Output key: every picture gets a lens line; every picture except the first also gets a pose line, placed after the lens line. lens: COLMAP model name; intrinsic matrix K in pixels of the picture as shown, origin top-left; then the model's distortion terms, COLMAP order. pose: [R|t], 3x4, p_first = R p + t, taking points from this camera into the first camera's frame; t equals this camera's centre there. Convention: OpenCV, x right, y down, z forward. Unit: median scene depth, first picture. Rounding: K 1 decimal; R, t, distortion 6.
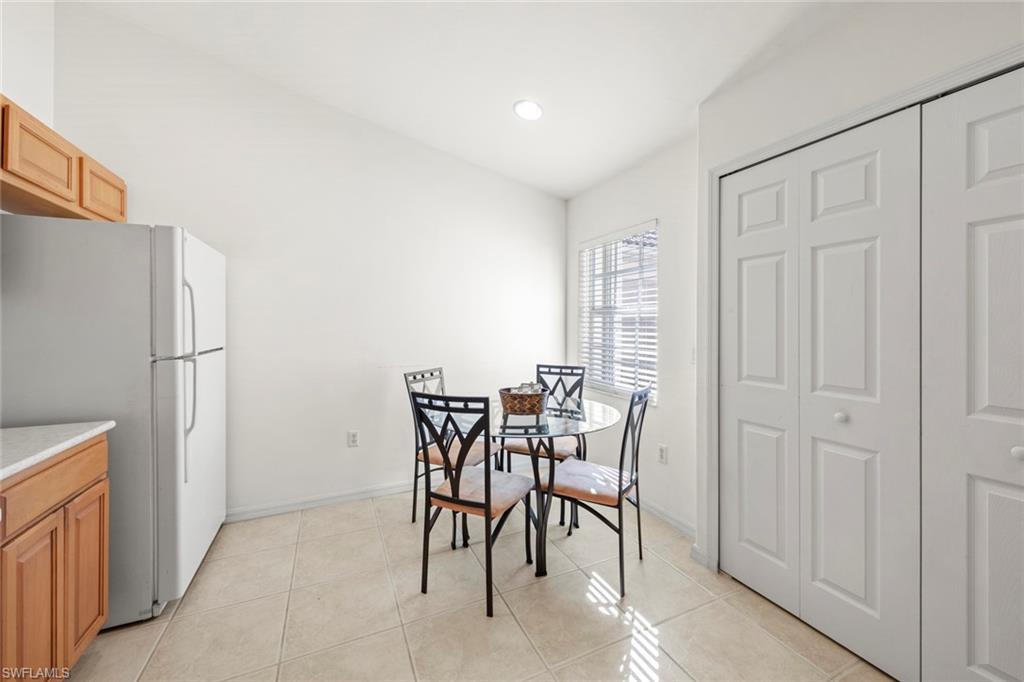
lens RADIAL K [[387.3, 0, 503.2], [0, 387.3, 324.8], [0, 0, 1]] dist [0.006251, -0.002717]
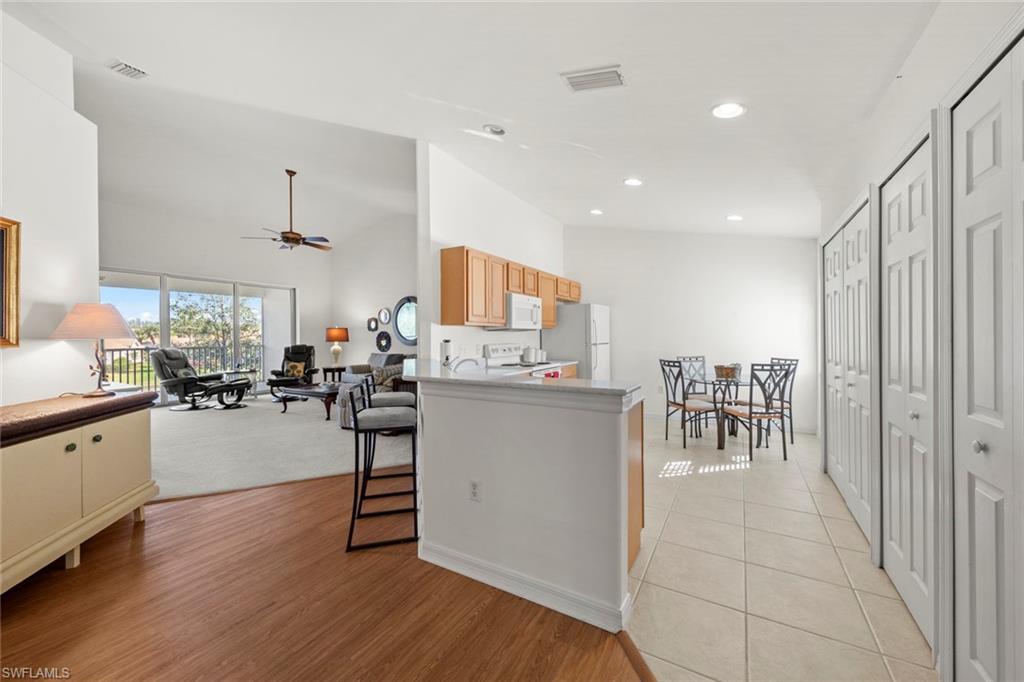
lens RADIAL K [[387.3, 0, 521.0], [0, 387.3, 338.5], [0, 0, 1]] dist [0.006251, -0.002717]
pose [[0.589962, 0.000067, -0.807431, 1.135723], [0.009199, 0.999935, 0.006804, 0.007932], [0.807379, -0.011442, 0.589923, -1.103778]]
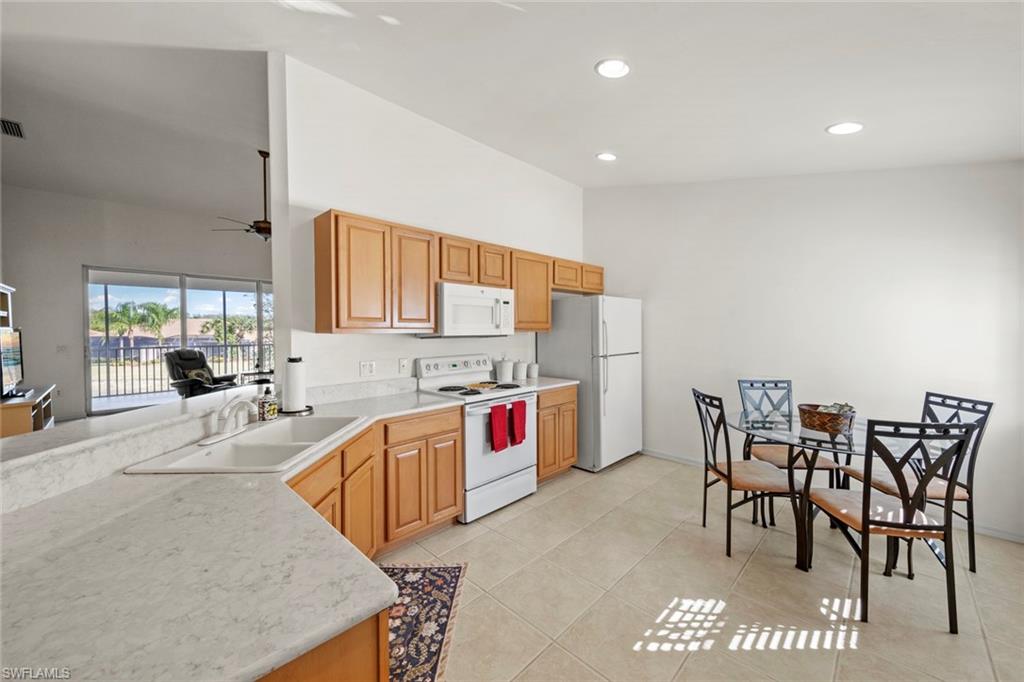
lens RADIAL K [[387.3, 0, 522.5], [0, 387.3, 337.1], [0, 0, 1]] dist [0.006251, -0.002717]
pose [[0.374143, 0.014457, -0.927258, 0.800368], [0.006294, 0.999816, 0.018128, -0.052385], [0.927349, -0.012619, 0.373984, -0.158844]]
